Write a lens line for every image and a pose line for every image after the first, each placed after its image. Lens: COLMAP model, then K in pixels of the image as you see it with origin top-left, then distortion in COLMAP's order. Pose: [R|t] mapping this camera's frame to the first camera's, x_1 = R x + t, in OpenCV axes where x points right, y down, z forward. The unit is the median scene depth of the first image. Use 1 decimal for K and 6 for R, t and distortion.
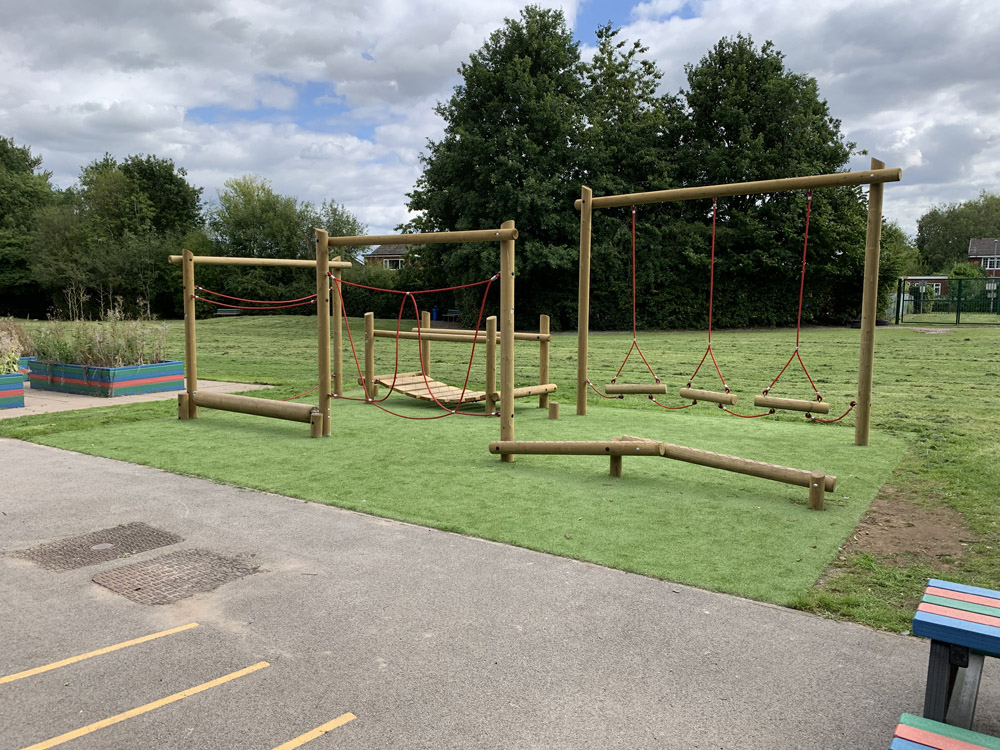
lens RADIAL K [[758.9, 0, 500.0], [0, 758.9, 375.0], [0, 0, 1]] dist [0.092731, -0.167365]
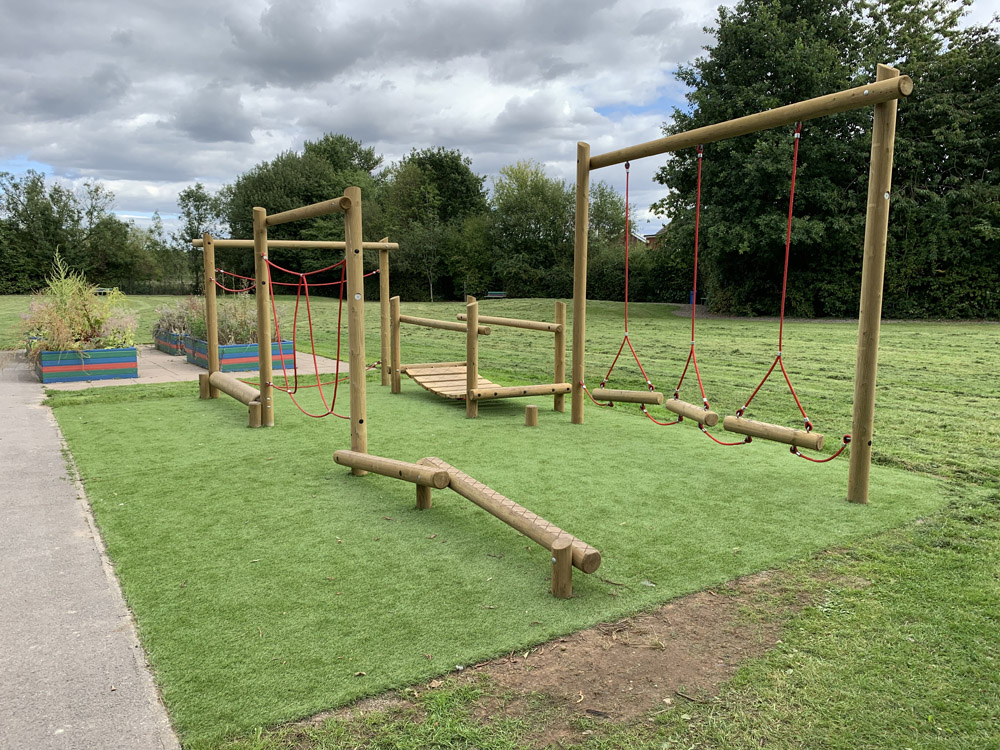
lens RADIAL K [[765.3, 0, 490.9], [0, 765.3, 383.3], [0, 0, 1]] dist [0.039368, -0.061110]
pose [[0.913216, 0.053300, -0.403975, 0.105679], [-0.039933, 0.998342, 0.041450, -0.006338], [0.405514, -0.021721, 0.913831, 0.061398]]
